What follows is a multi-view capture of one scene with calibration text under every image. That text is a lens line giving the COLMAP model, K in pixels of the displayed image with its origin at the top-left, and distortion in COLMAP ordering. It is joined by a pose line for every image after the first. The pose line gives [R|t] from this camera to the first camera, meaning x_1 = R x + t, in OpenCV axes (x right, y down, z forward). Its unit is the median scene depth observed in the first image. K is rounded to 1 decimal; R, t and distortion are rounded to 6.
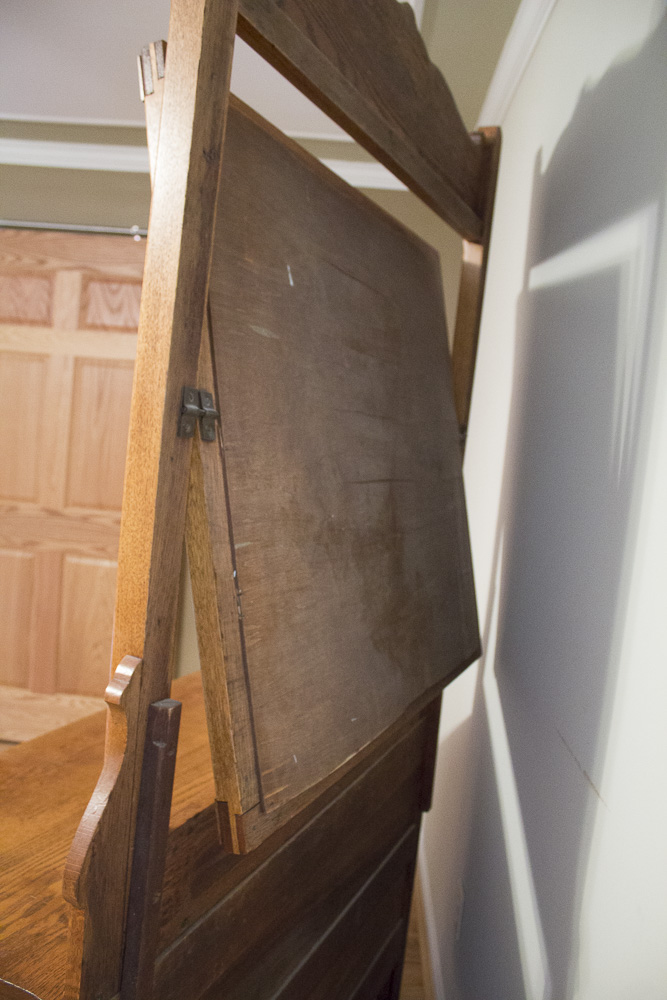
lens RADIAL K [[803.9, 0, 335.2], [0, 803.9, 482.4], [0, 0, 1]] dist [-0.172196, 0.131818]
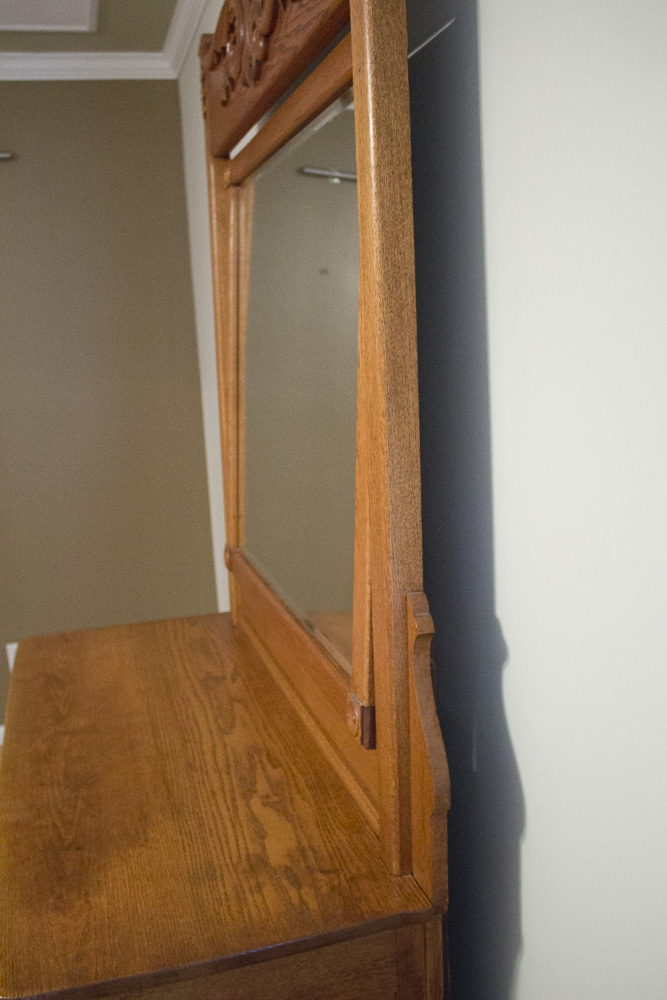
lens RADIAL K [[918.2, 0, 334.0], [0, 918.2, 477.9], [0, 0, 1]] dist [-0.134412, 0.083785]
pose [[0.750334, -0.225124, 0.621545, -1.125252], [0.158807, 0.974078, 0.161098, -0.167656], [-0.641700, -0.022172, 0.766635, 0.075487]]
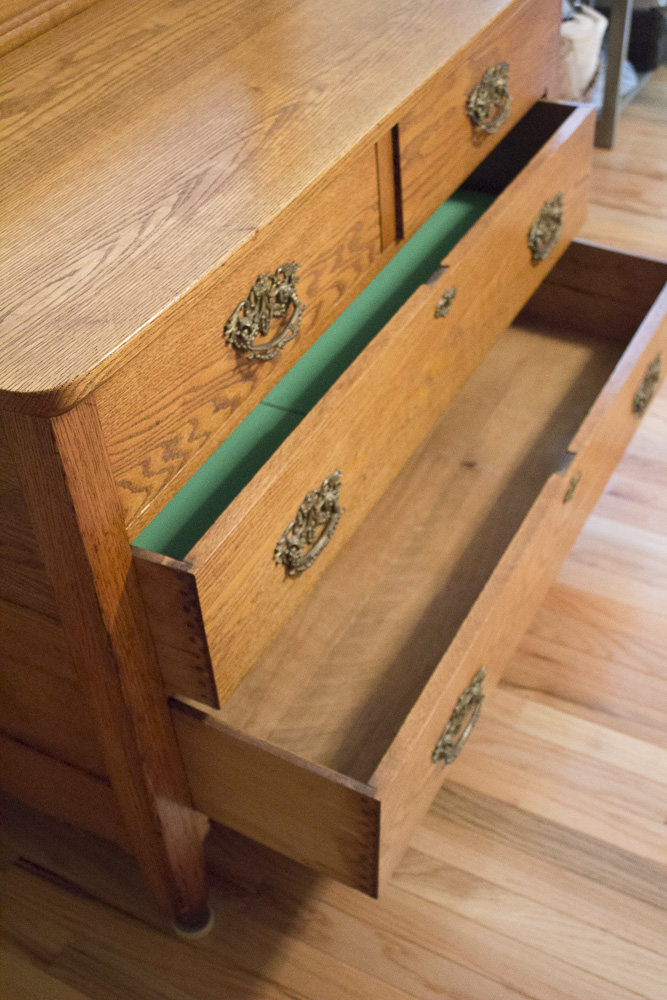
lens RADIAL K [[1241.6, 0, 333.5], [0, 1241.6, 500.0], [0, 0, 1]] dist [-0.079875, -0.022063]
pose [[-0.997377, -0.068033, 0.024716, -0.577186], [-0.030904, 0.709000, 0.704531, -0.174960], [-0.065455, 0.701919, -0.709242, 3.490988]]
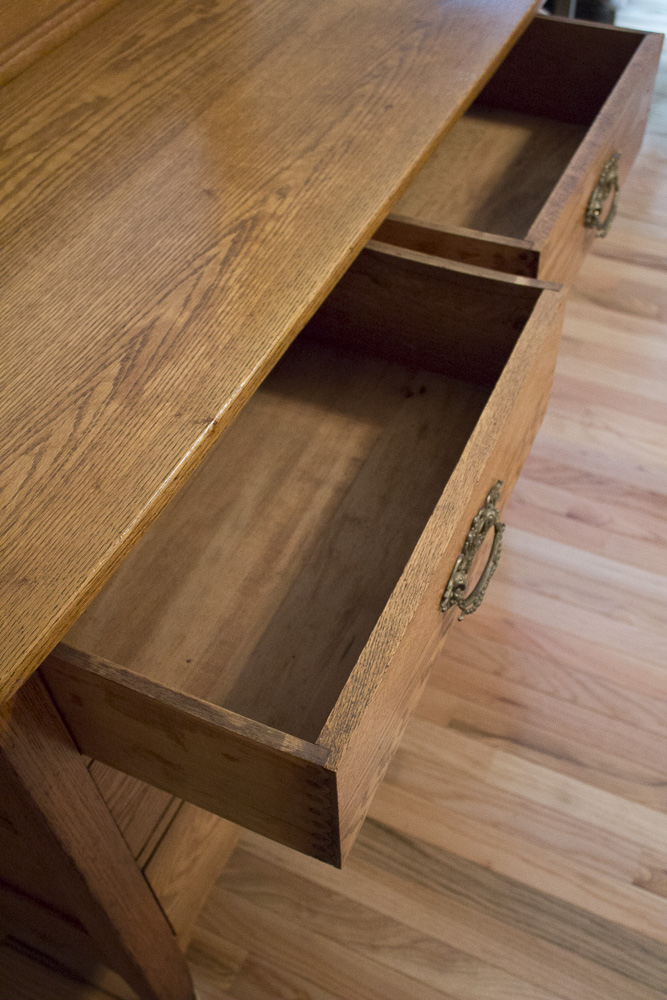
lens RADIAL K [[1038.7, 0, 333.5], [0, 1038.7, 500.0], [0, 0, 1]] dist [-0.114594, 0.032675]
pose [[-0.998854, -0.042829, -0.021379, -0.531980], [-0.043283, 0.617344, 0.785502, -0.137211], [-0.020444, 0.785527, -0.618490, 2.974467]]
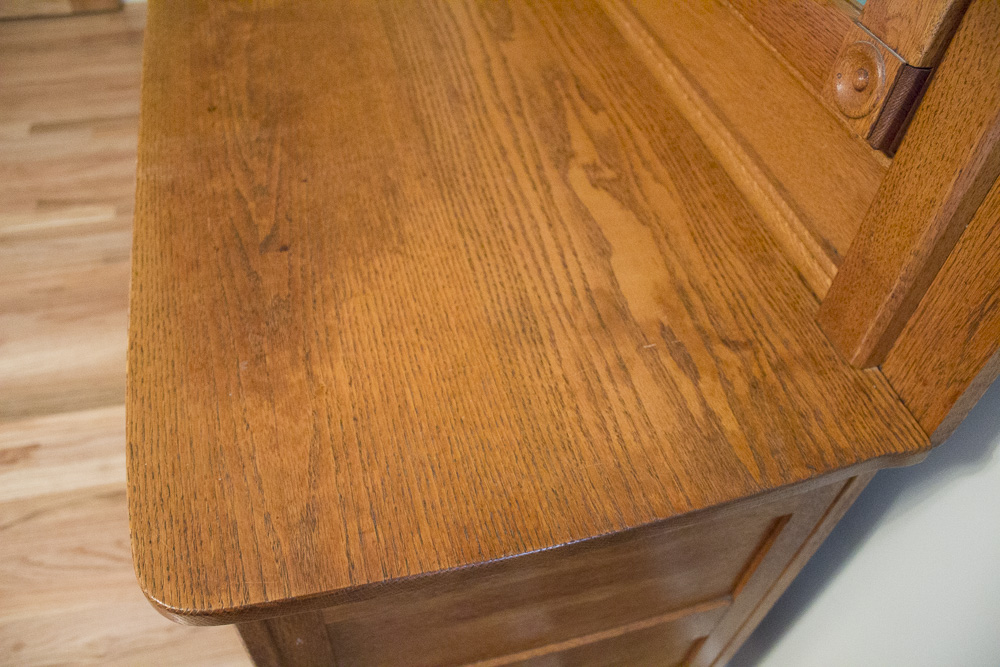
lens RADIAL K [[803.9, 0, 500.0], [0, 803.9, 333.5], [0, 0, 1]] dist [-0.172196, 0.131818]
pose [[0.775188, -0.496287, 0.390875, -0.834249], [0.053382, 0.667983, 0.742260, 0.114191], [-0.629471, -0.554525, 0.544305, 0.893136]]
